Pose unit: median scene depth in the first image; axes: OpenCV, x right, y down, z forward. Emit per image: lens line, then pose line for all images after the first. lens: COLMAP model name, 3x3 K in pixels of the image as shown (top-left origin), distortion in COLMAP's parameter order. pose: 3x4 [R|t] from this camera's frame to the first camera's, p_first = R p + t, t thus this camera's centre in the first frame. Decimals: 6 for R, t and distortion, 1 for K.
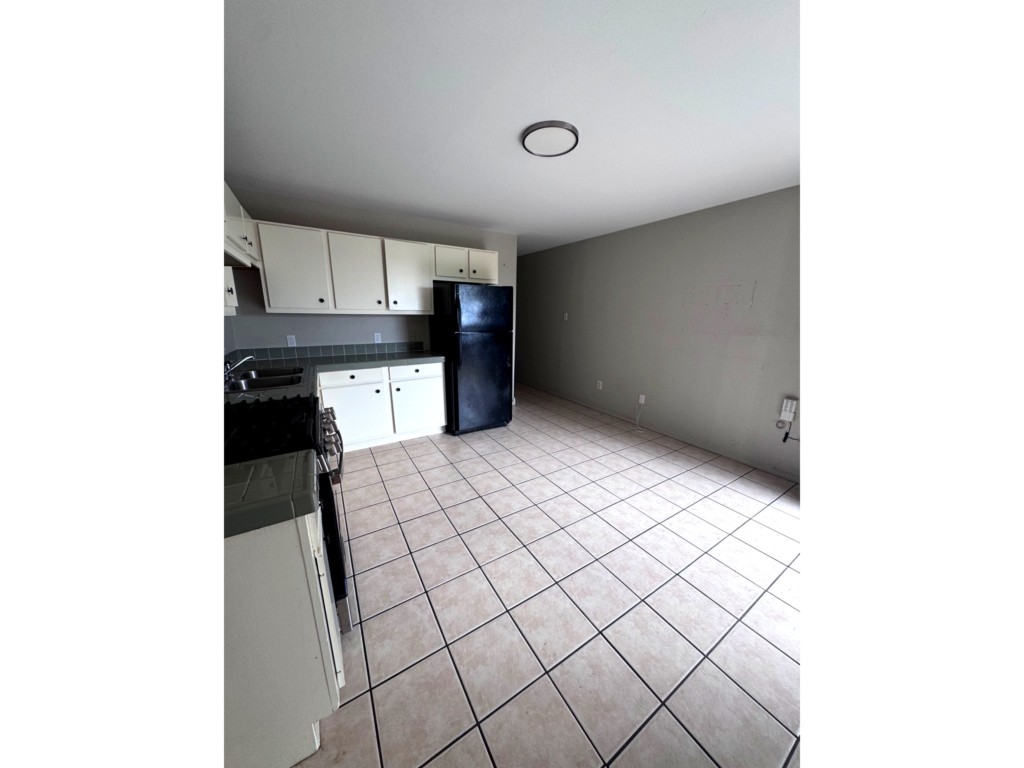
lens RADIAL K [[308.1, 0, 513.2], [0, 308.1, 384.8], [0, 0, 1]] dist [-0.001343, -0.000006]
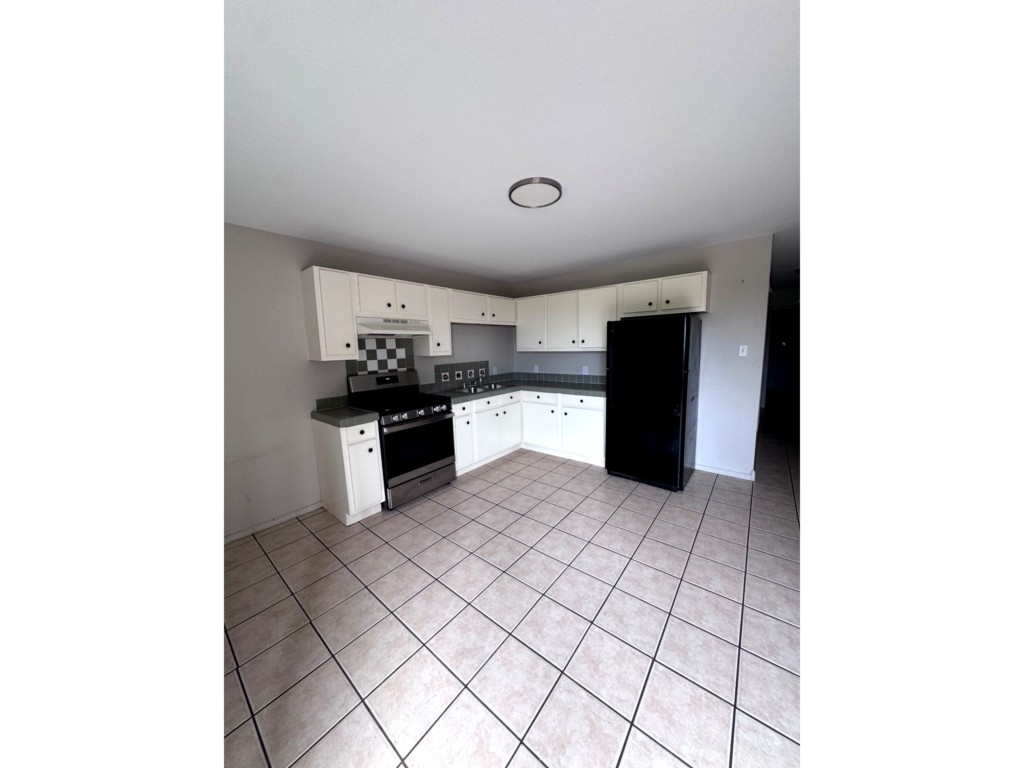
lens RADIAL K [[308.1, 0, 512.2], [0, 308.1, 385.8], [0, 0, 1]] dist [-0.001343, -0.000006]
pose [[0.320885, 0.102545, -0.941550, 0.844877], [-0.188764, 0.981101, 0.042520, -0.129287], [0.928117, 0.164087, 0.334178, 0.497740]]
